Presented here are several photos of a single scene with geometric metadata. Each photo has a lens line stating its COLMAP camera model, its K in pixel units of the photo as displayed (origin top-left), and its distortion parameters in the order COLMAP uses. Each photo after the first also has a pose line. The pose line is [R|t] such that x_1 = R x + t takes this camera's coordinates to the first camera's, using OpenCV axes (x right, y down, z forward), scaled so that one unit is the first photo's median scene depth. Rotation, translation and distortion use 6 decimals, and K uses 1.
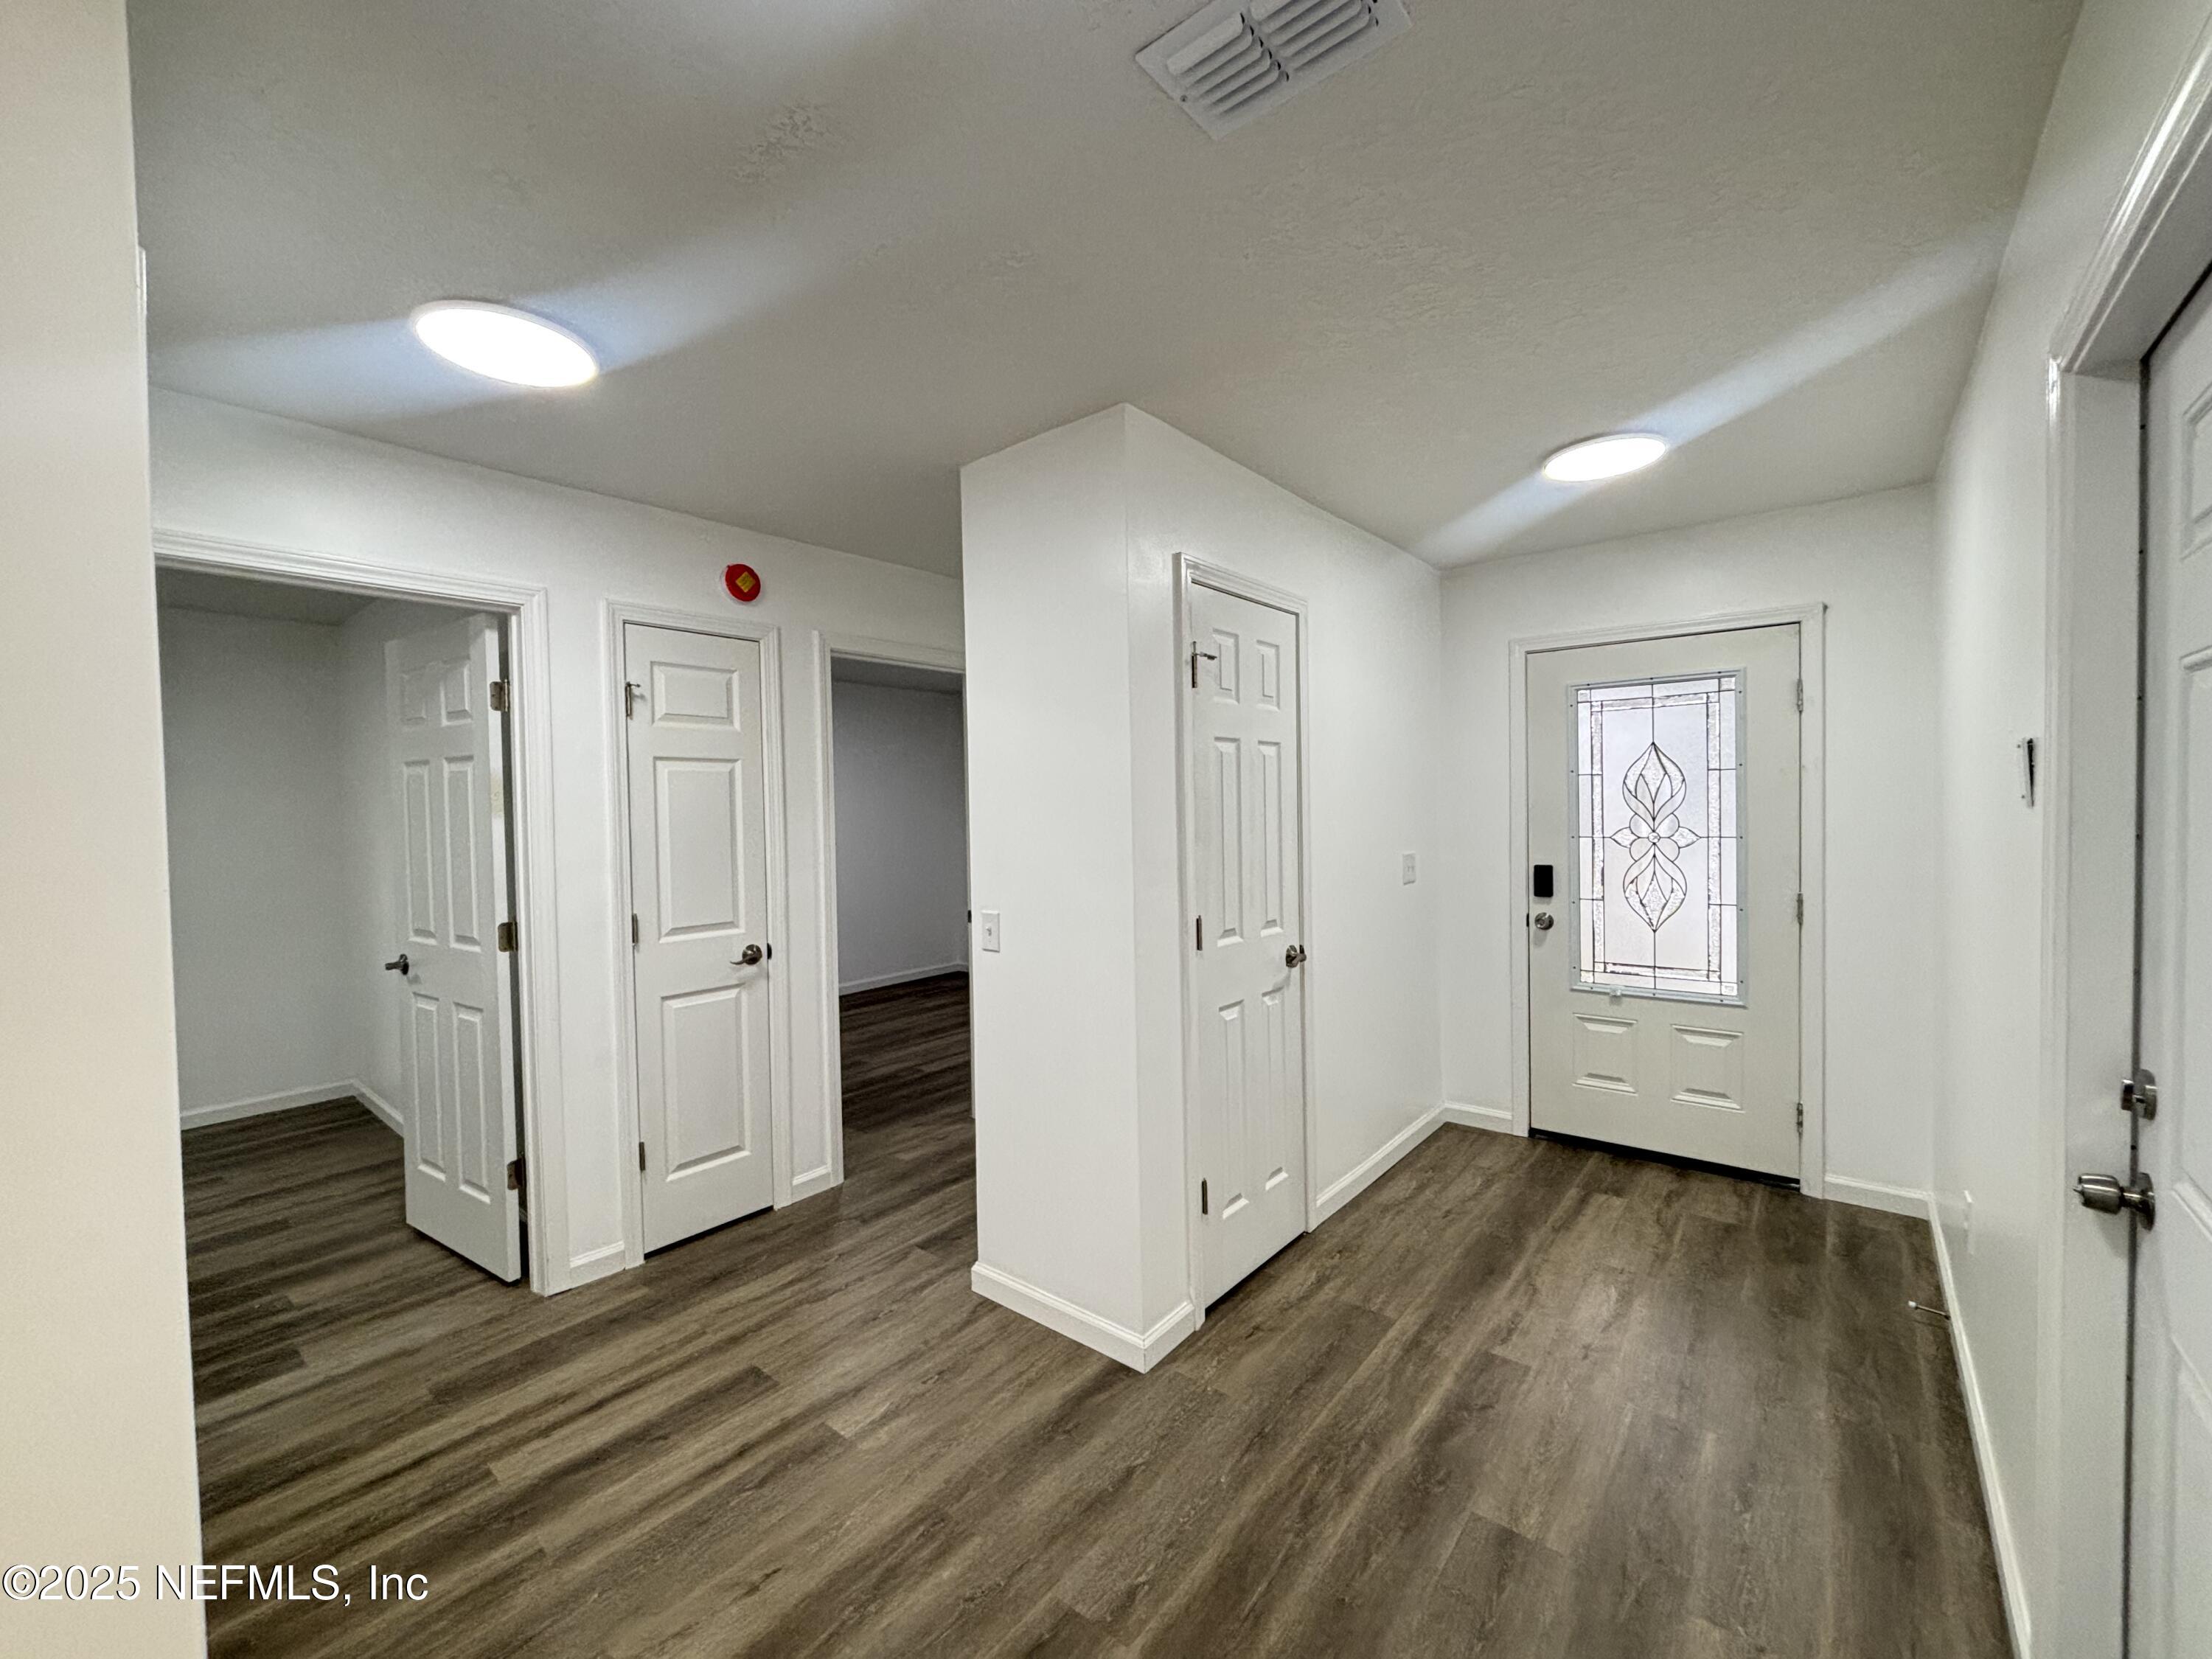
lens RADIAL K [[889.0, 0, 1105.2], [0, 889.0, 825.0], [0, 0, 1]] dist [0.004187, 0.000483]
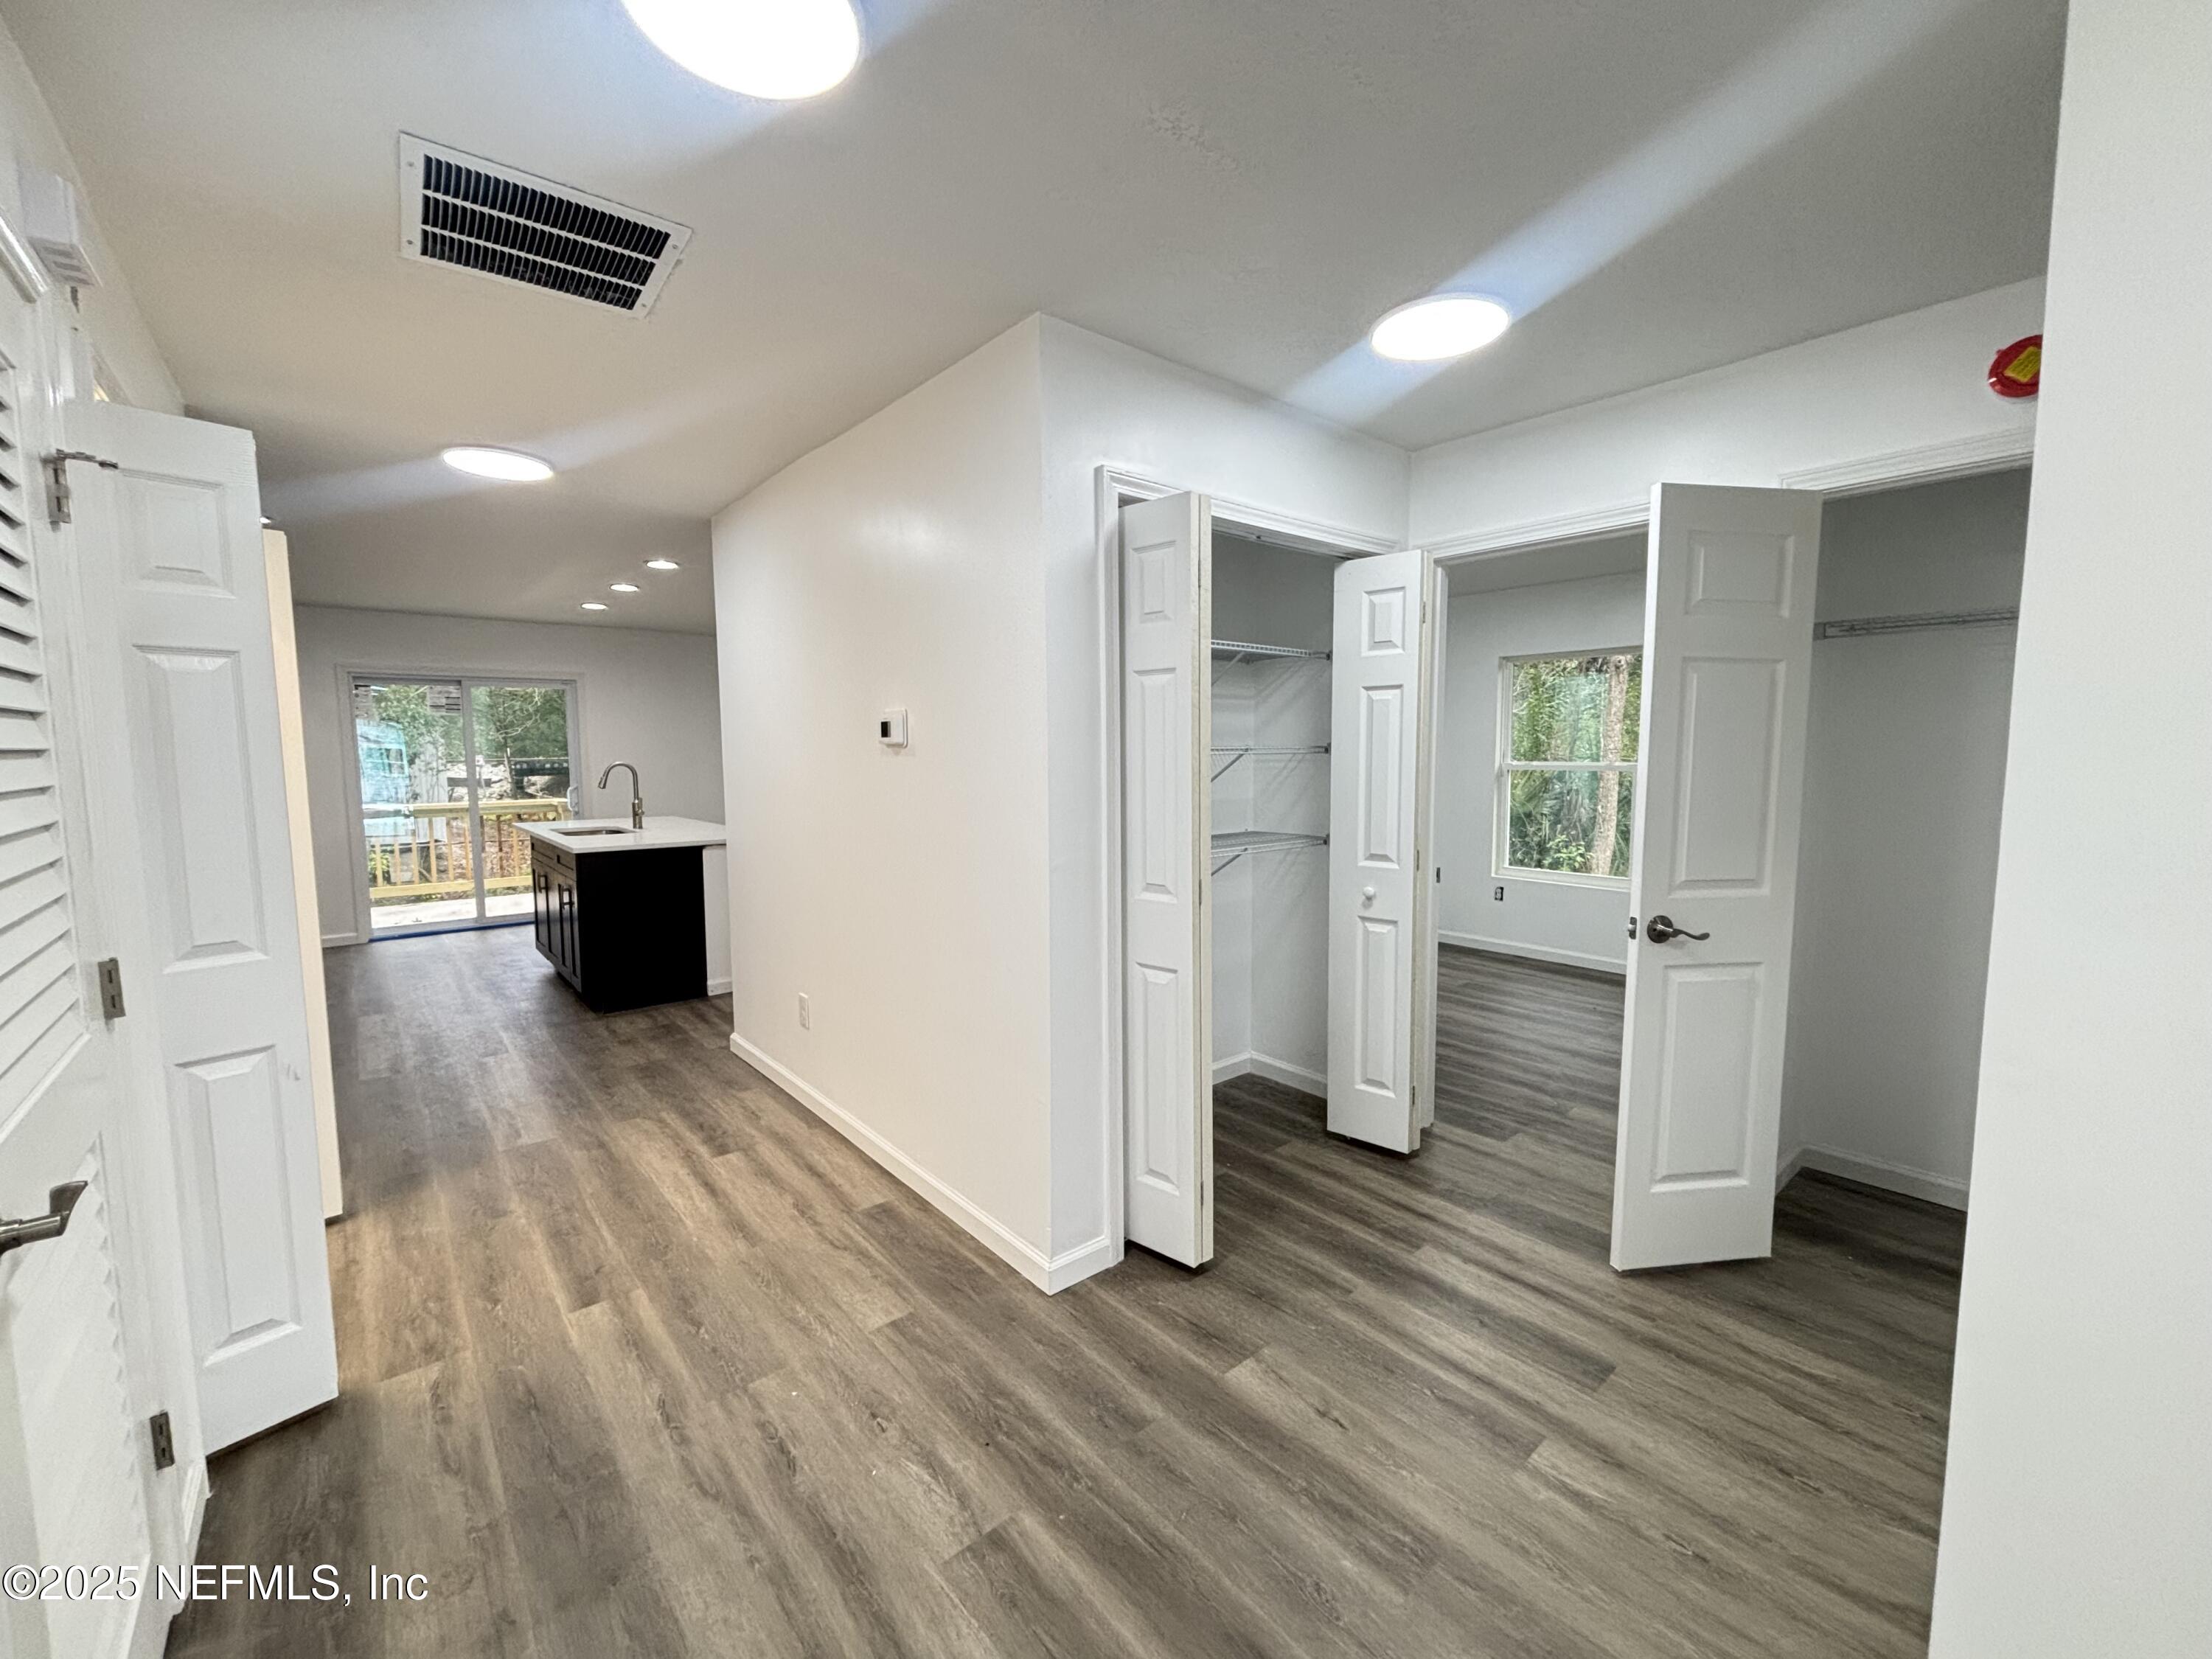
lens RADIAL K [[889.0, 0, 1100.3], [0, 889.0, 818.0], [0, 0, 1]] dist [0.004187, 0.000483]
pose [[-0.172166, 0.093765, -0.980595, 0.563615], [-0.014003, 0.995126, 0.097613, -0.005151], [0.984968, 0.030537, -0.170014, 0.721169]]
